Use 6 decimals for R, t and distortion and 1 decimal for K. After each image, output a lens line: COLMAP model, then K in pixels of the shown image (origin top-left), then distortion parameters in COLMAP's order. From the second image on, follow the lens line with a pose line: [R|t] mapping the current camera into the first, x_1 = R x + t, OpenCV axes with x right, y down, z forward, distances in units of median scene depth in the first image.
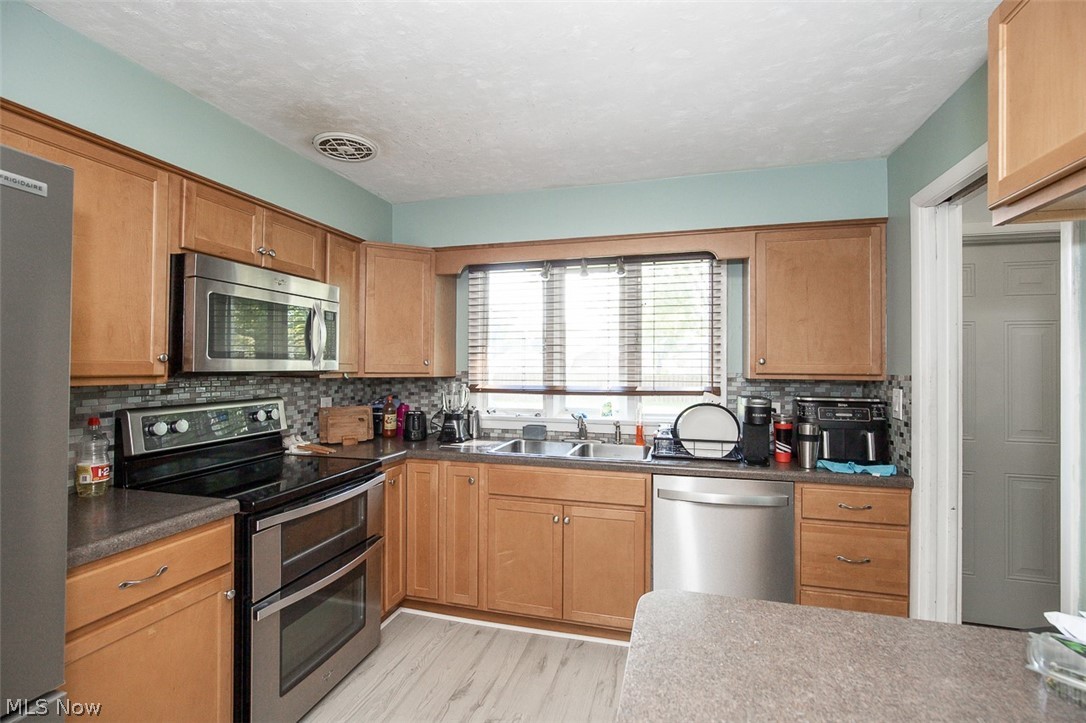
lens RADIAL K [[503.4, 0, 545.4], [0, 503.4, 361.0], [0, 0, 1]] dist [-0.003070, -0.000769]
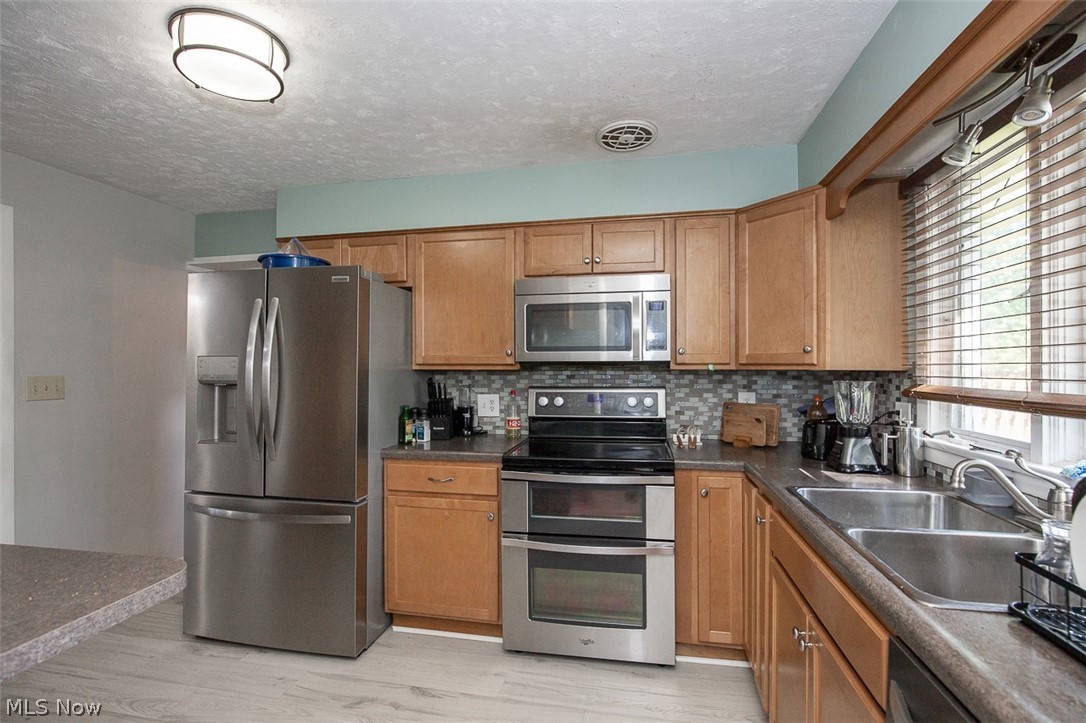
lens RADIAL K [[503.4, 0, 545.4], [0, 503.4, 361.0], [0, 0, 1]] dist [-0.003070, -0.000769]
pose [[0.062143, -0.015770, -0.997943, 0.574090], [0.012736, 0.999806, -0.015007, 0.032748], [0.997986, -0.011777, 0.062332, 0.756855]]
